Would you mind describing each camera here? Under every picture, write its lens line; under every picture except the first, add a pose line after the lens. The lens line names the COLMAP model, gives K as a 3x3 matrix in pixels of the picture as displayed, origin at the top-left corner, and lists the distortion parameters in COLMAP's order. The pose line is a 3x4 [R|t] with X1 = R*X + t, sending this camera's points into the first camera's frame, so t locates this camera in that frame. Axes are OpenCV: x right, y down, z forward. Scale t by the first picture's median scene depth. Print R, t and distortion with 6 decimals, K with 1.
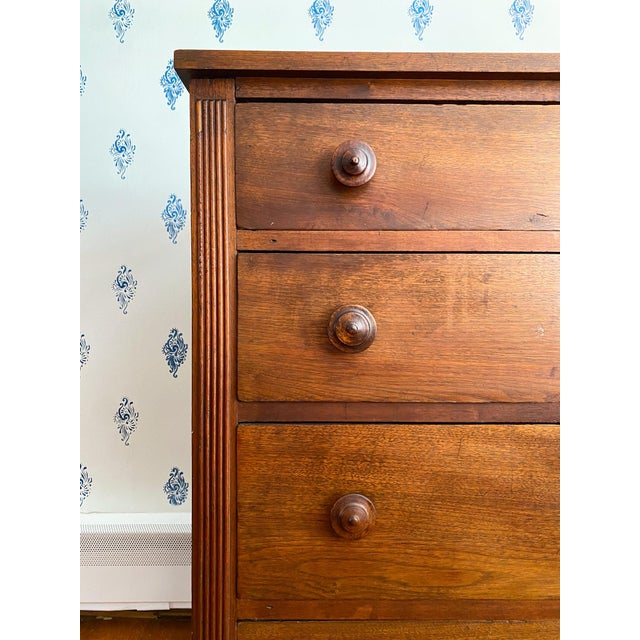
lens RADIAL K [[501.0, 0, 318.8], [0, 501.0, 271.3], [0, 0, 1]] dist [0.006359, -0.003783]
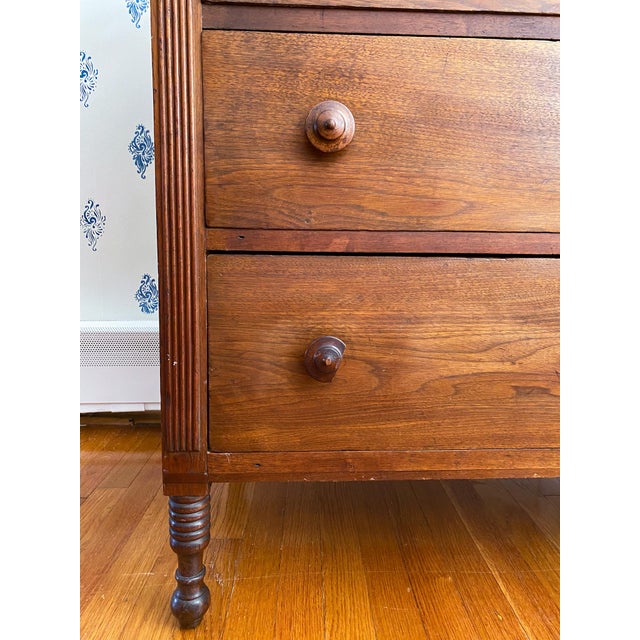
lens RADIAL K [[489.5, 0, 315.9], [0, 489.5, 315.8], [0, 0, 1]] dist [0.011465, -0.010279]
pose [[0.999062, 0.000391, 0.043299, 0.003314], [-0.005069, 0.994141, 0.107974, 0.717483], [-0.043003, -0.108093, 0.993210, 0.062066]]
